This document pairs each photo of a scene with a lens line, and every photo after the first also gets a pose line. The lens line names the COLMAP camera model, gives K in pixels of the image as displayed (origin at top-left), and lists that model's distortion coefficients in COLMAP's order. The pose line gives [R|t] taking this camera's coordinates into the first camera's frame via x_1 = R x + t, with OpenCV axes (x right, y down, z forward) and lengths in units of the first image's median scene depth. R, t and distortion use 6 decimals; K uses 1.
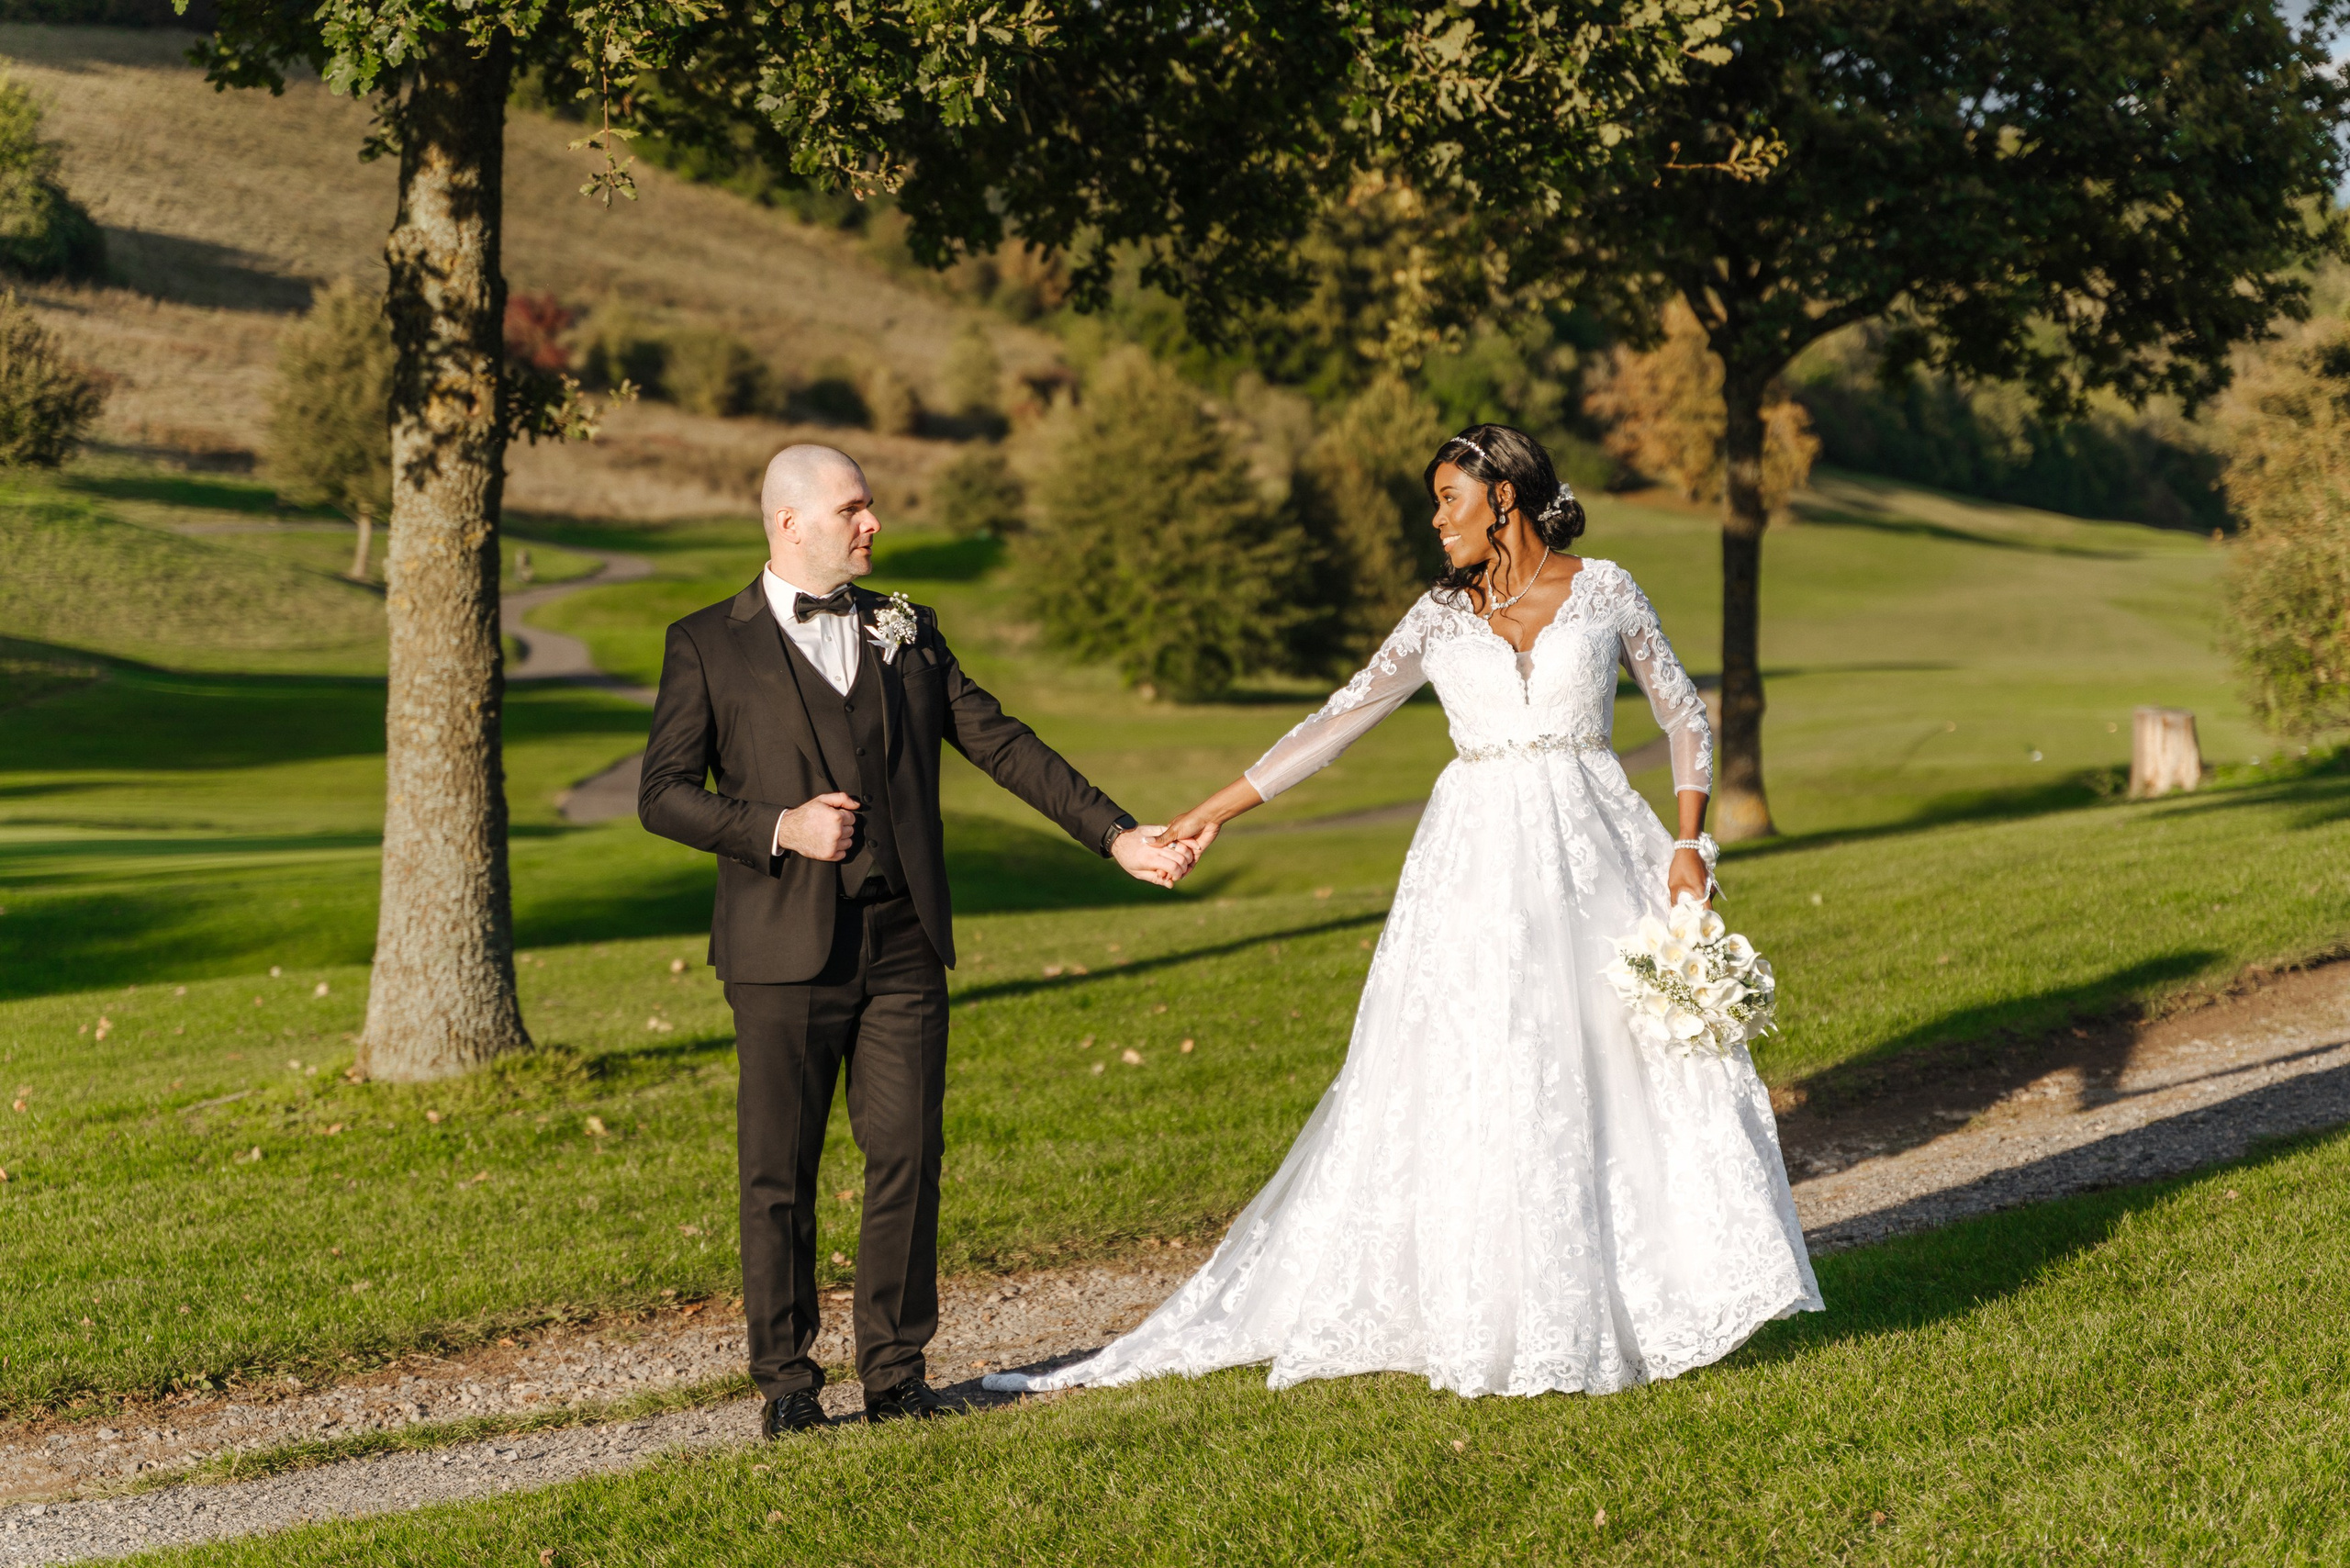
lens RADIAL K [[4670.5, 0, 1176.7], [0, 4670.5, 779.5], [0, 0, 1]] dist [-0.016193, 0.000000]
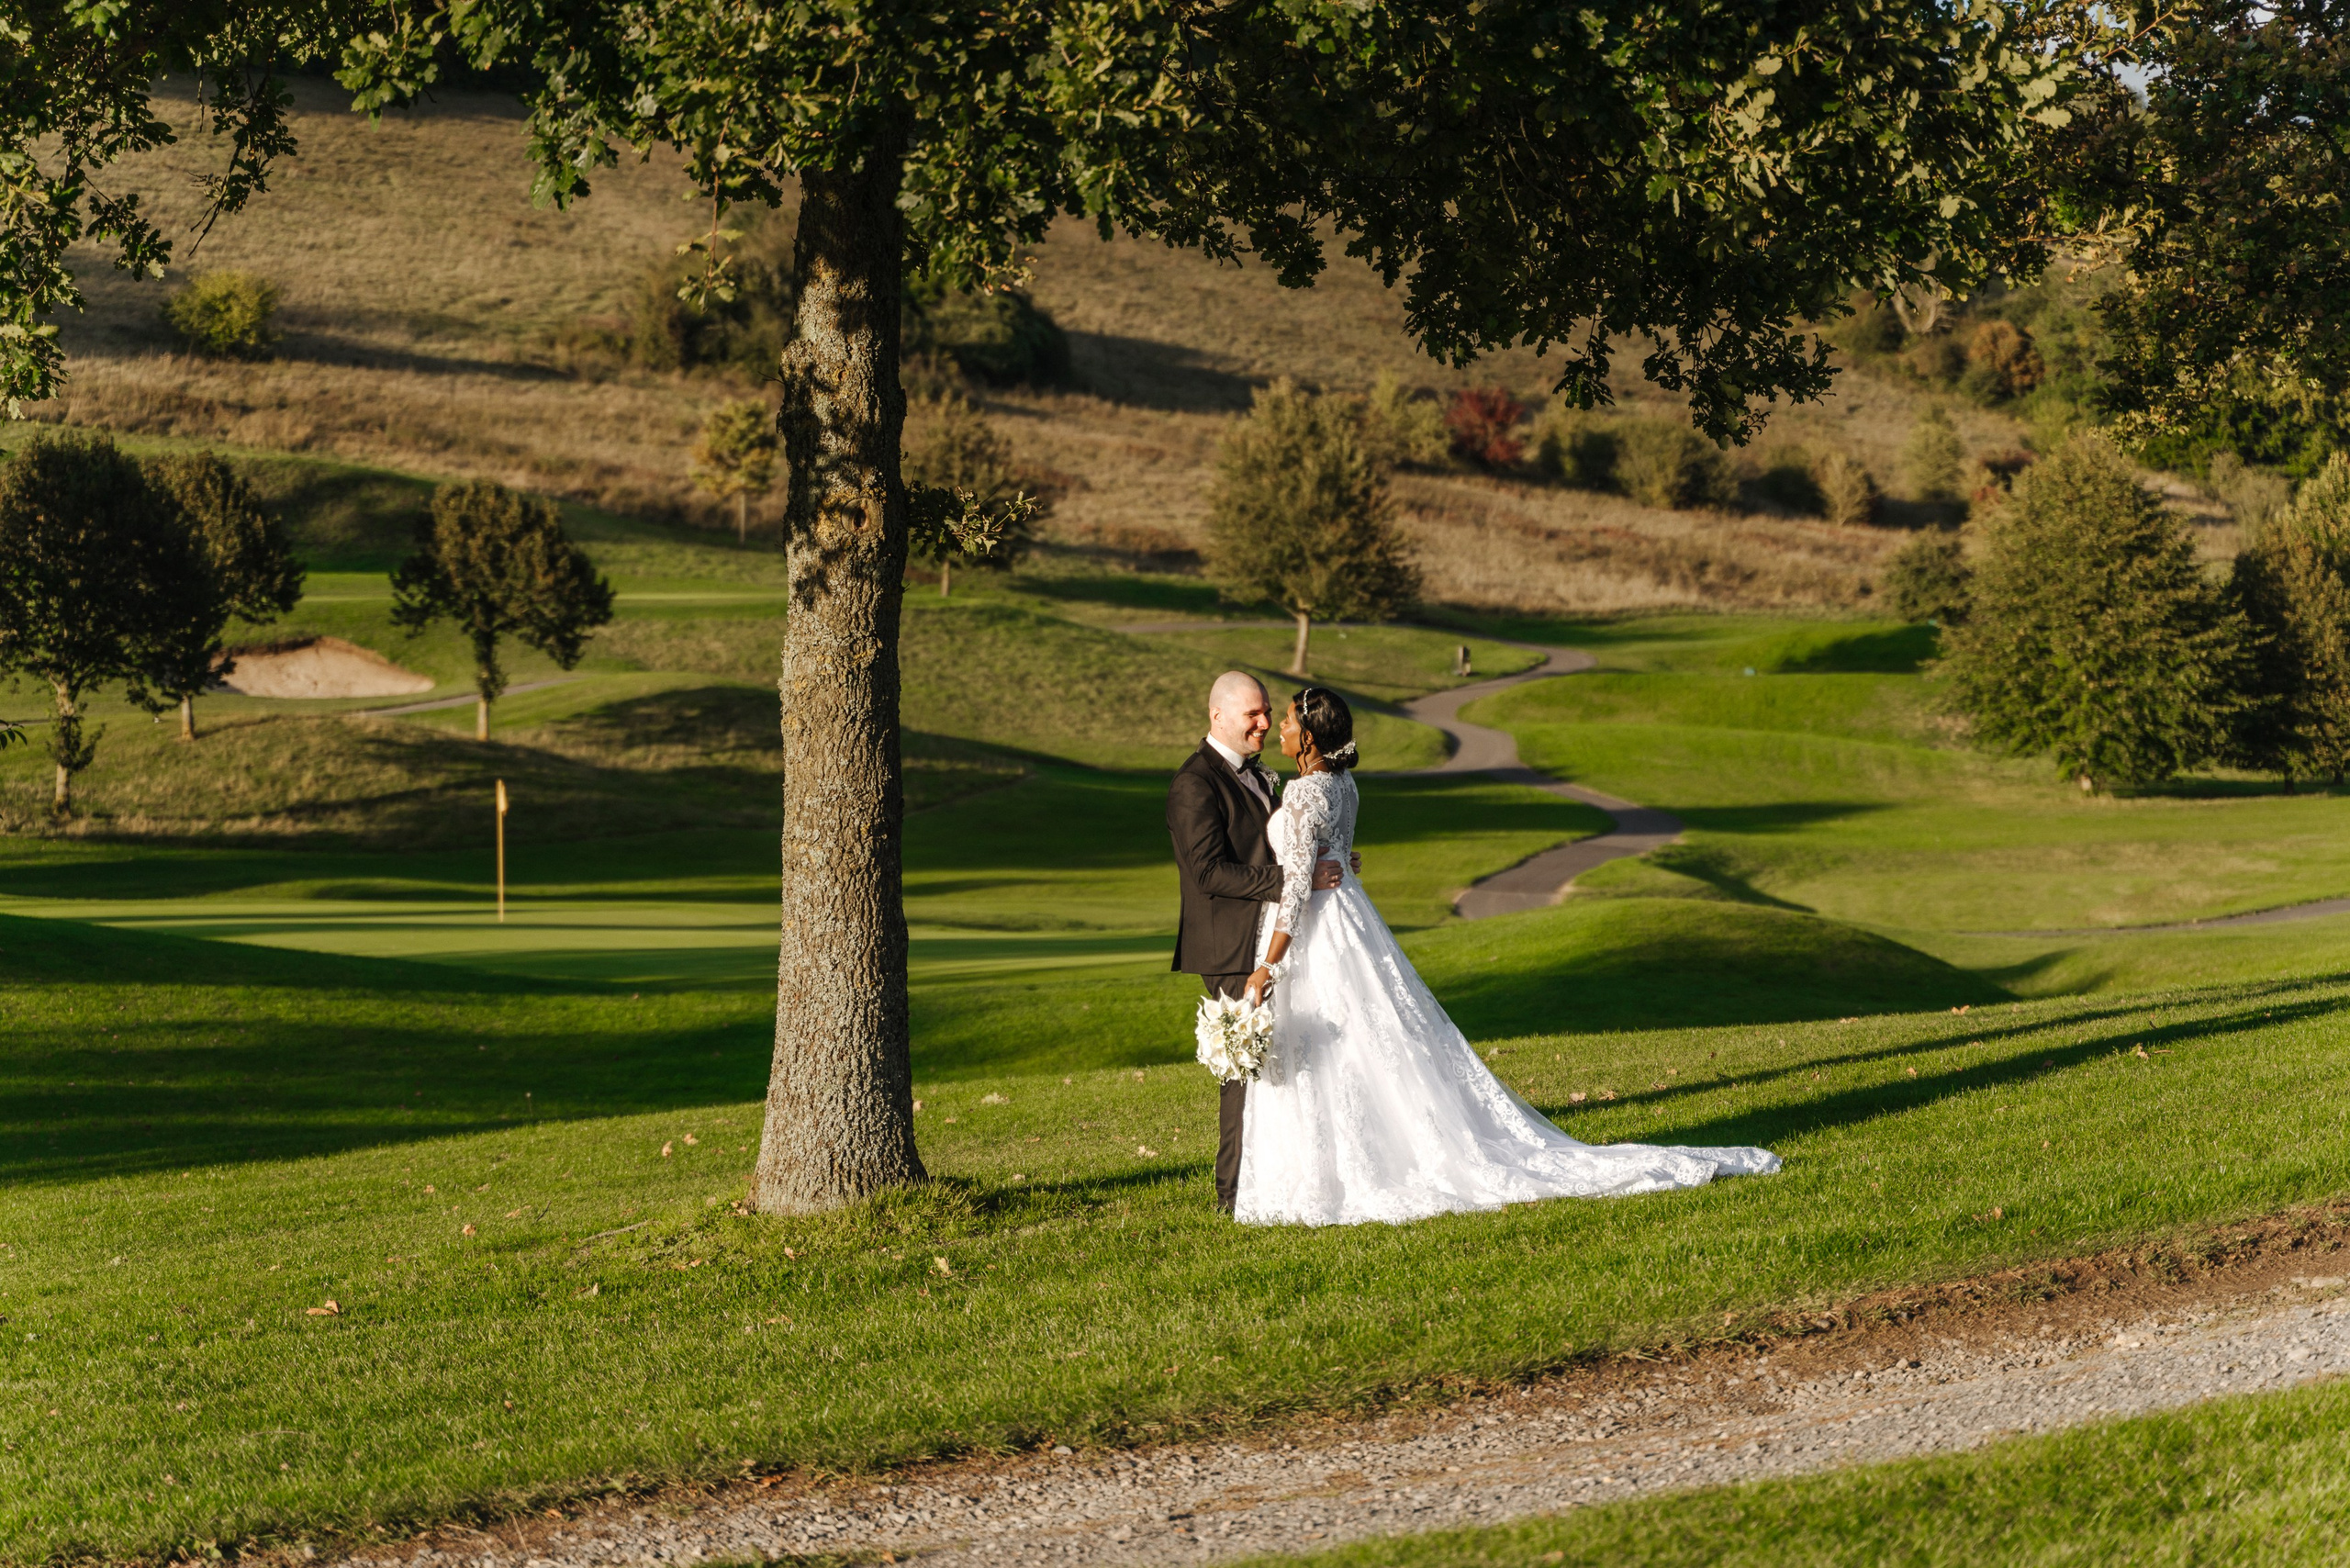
lens RADIAL K [[4688.2, 0, 1173.4], [0, 4688.2, 787.9], [0, 0, 1]] dist [0.008387, 0.000000]
pose [[0.977610, -0.006102, -0.210336, 0.100396], [0.002385, 0.999837, -0.017919, -0.005540], [0.210411, 0.017017, 0.977465, 0.048463]]
